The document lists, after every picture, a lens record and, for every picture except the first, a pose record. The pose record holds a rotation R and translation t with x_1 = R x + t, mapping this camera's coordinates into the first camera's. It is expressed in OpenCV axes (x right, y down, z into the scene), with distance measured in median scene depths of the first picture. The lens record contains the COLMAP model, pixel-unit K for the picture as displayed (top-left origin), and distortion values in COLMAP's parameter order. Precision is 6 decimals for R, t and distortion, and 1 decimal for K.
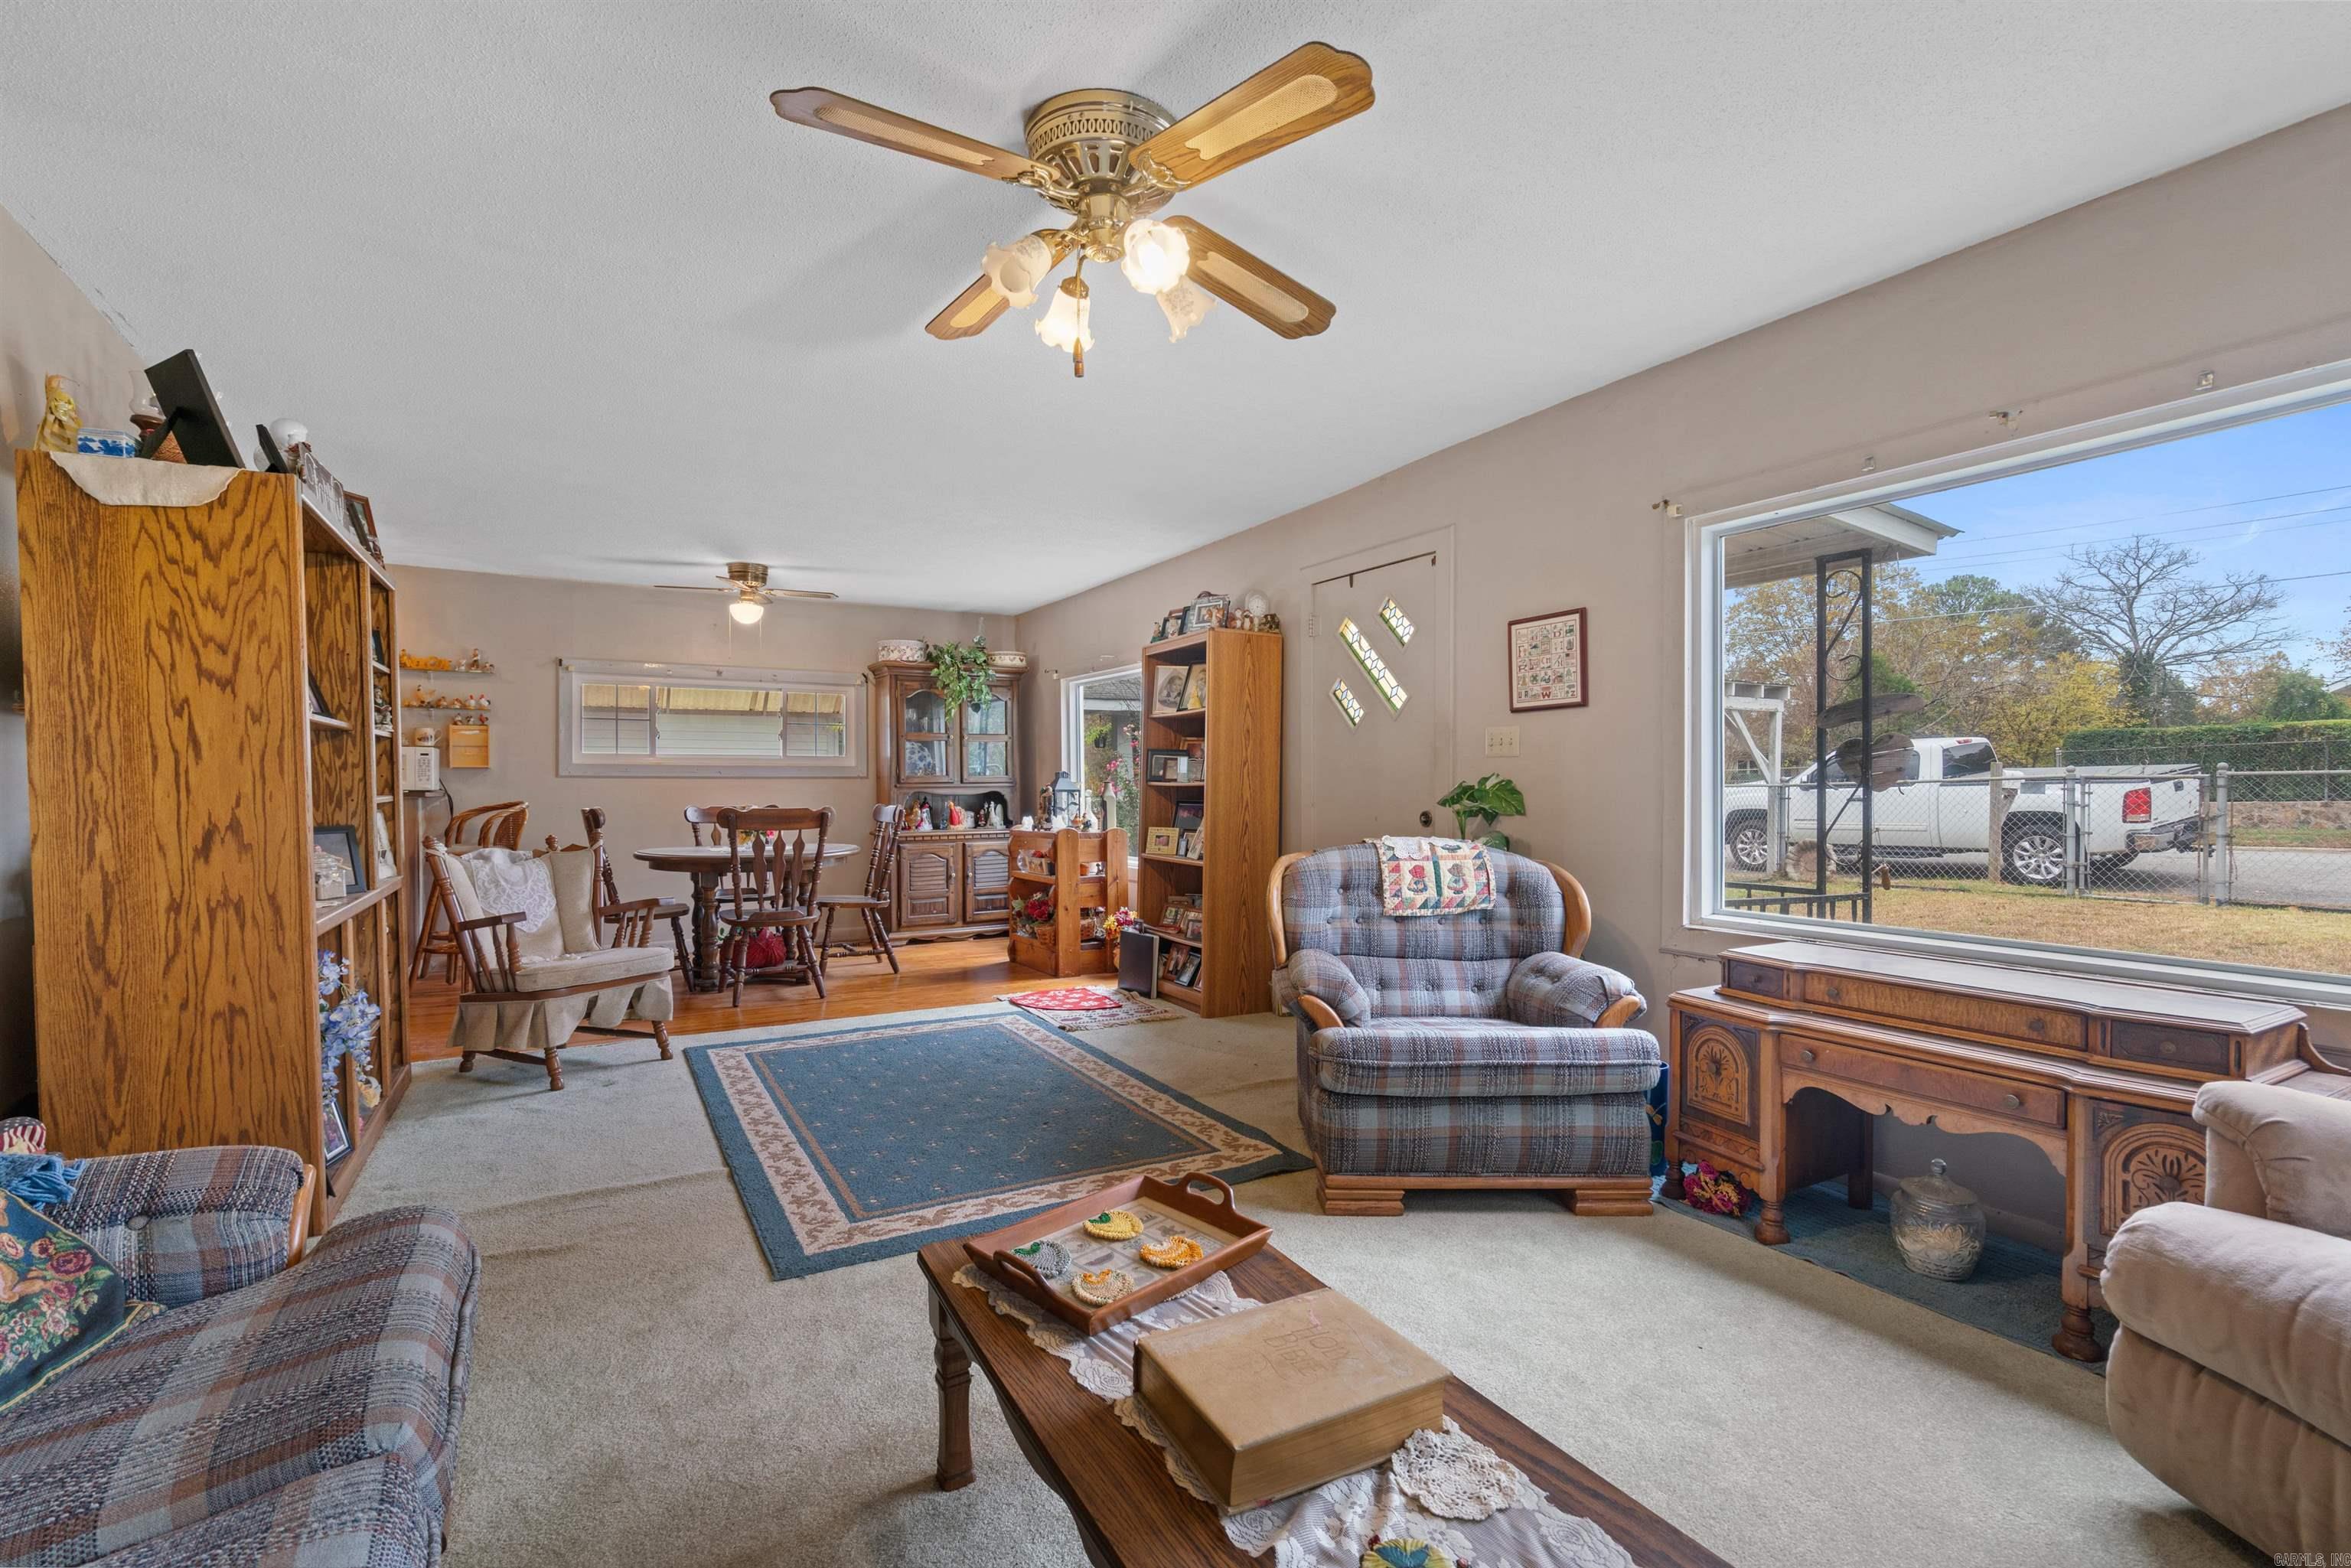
lens RADIAL K [[1079.3, 0, 1170.1], [0, 1079.3, 767.6], [0, 0, 1]] dist [-0.009750, -0.000061]
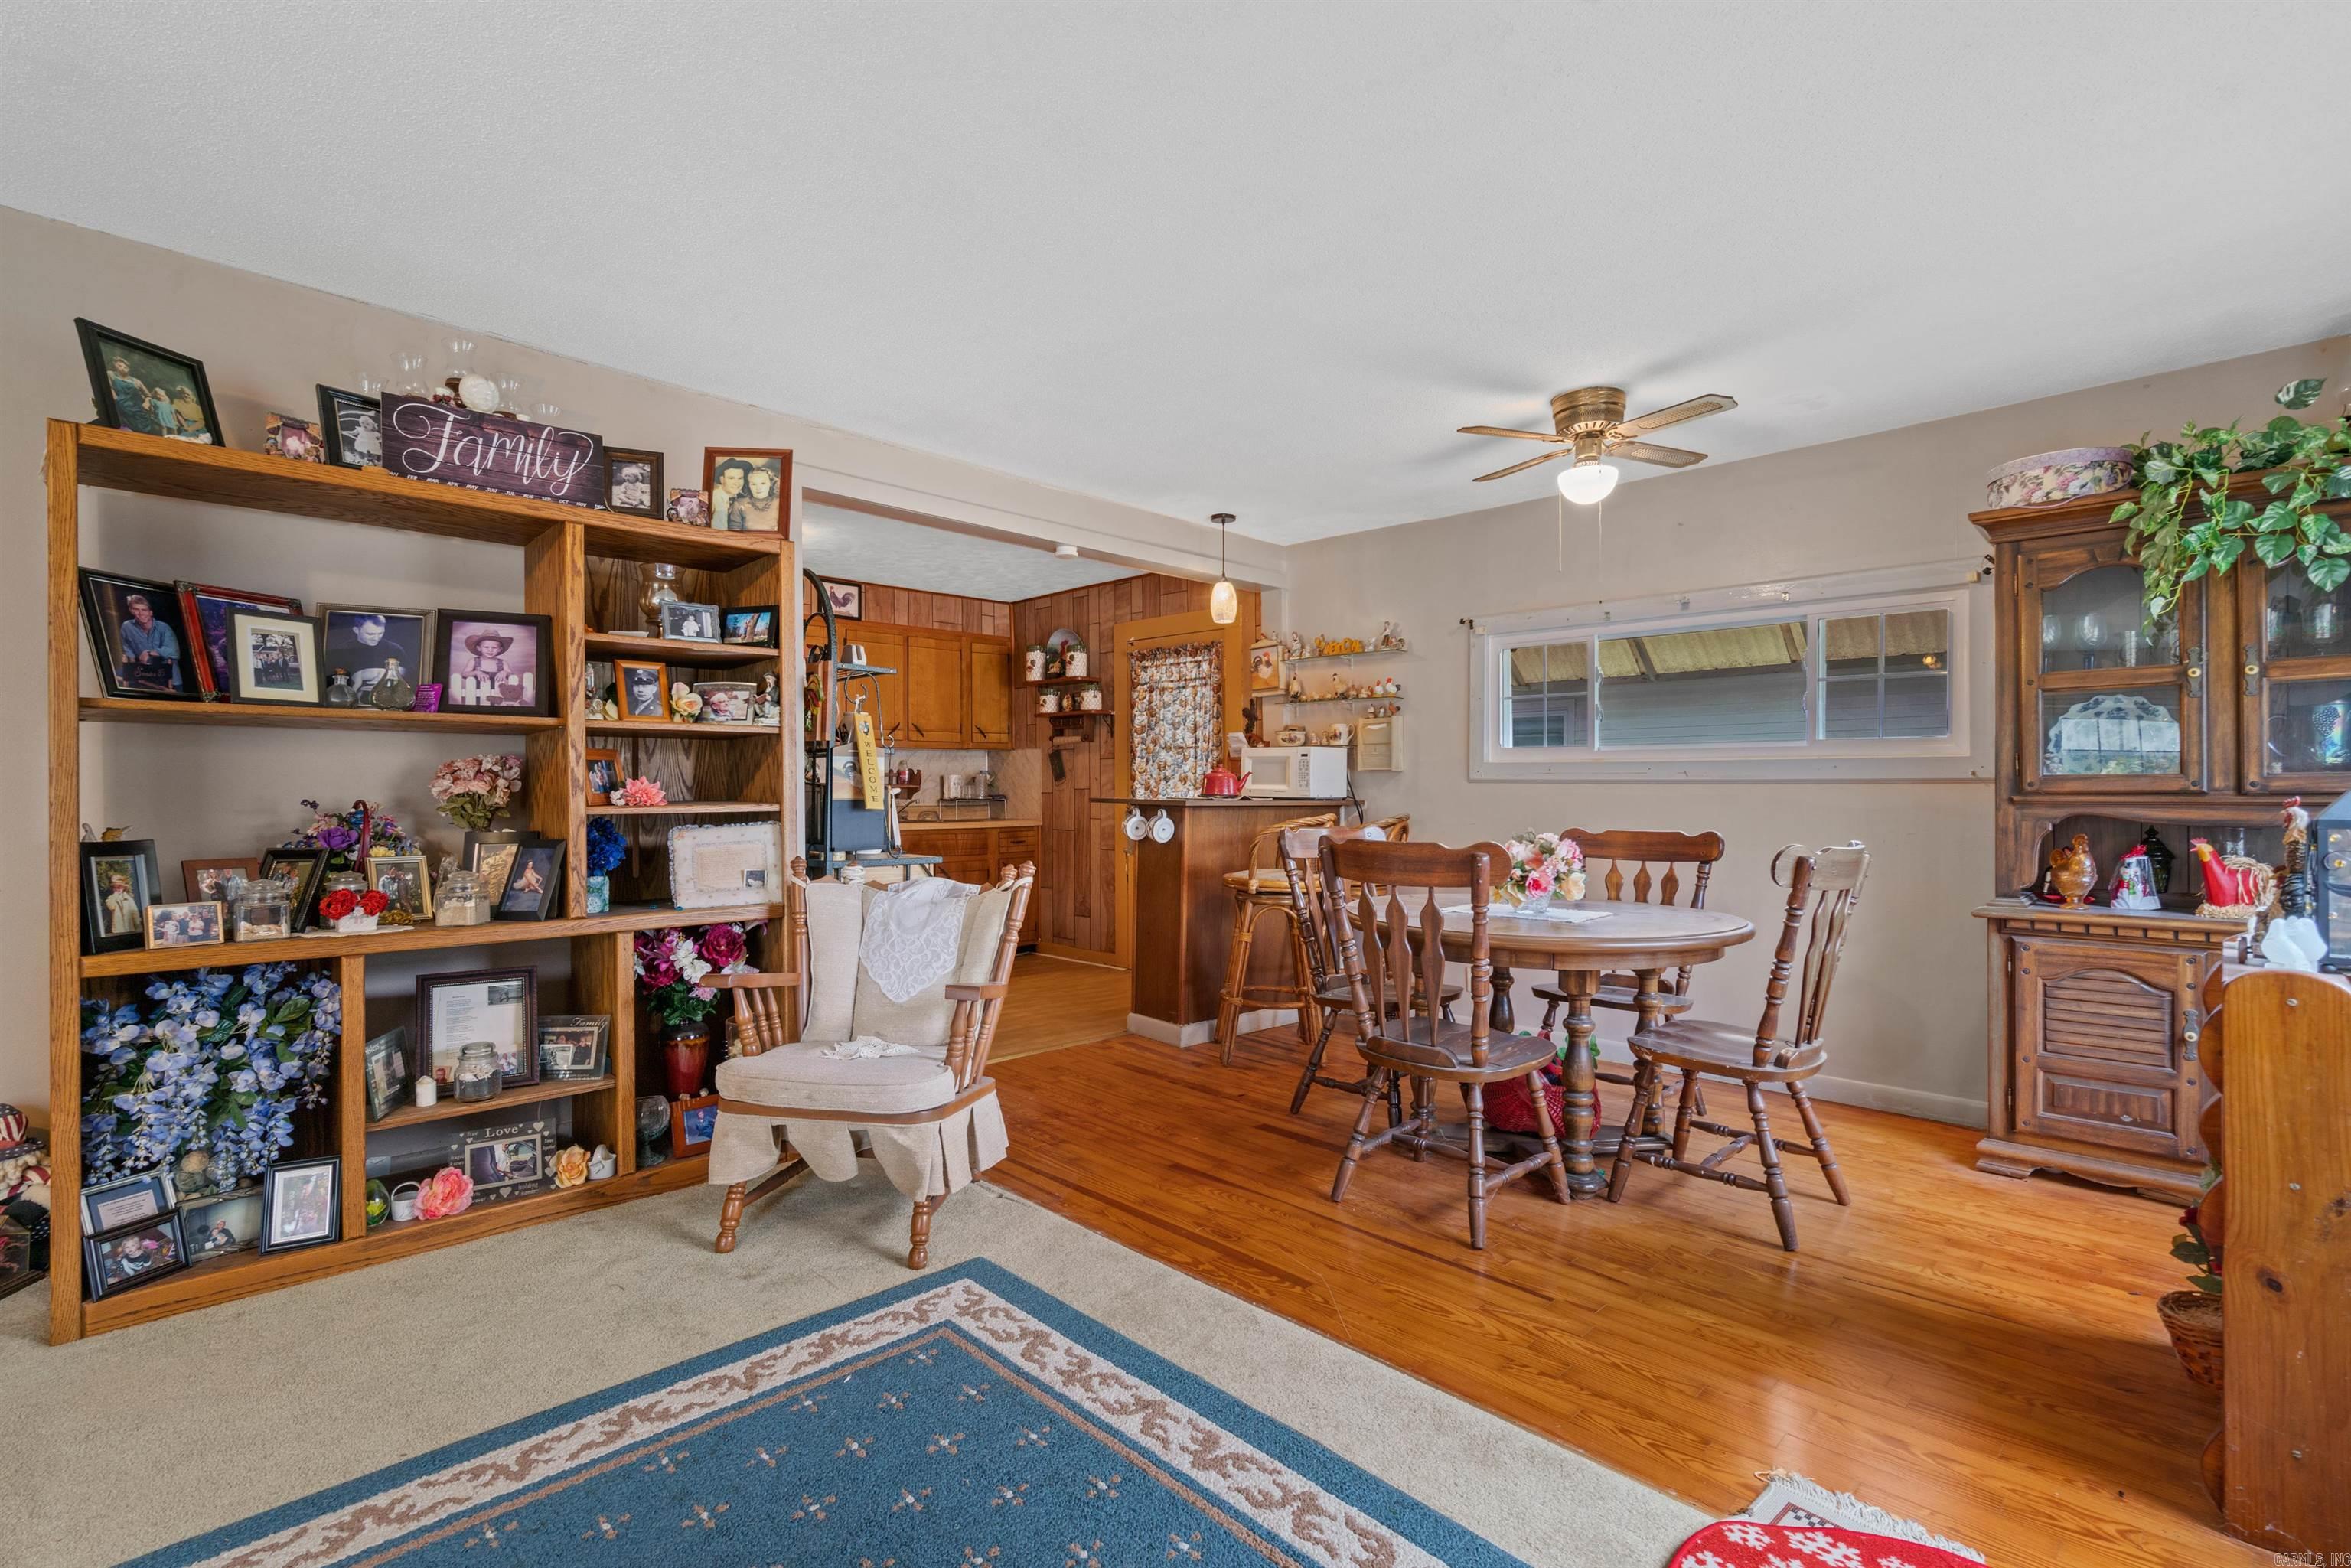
lens RADIAL K [[1057.2, 0, 1155.9], [0, 1057.2, 791.8], [0, 0, 1]] dist [-0.008452, -0.000108]
pose [[0.248006, 0.005800, -0.968741, 0.075583], [0.011667, 0.999892, 0.008973, 0.007168], [0.968688, -0.013527, 0.247911, 0.648587]]
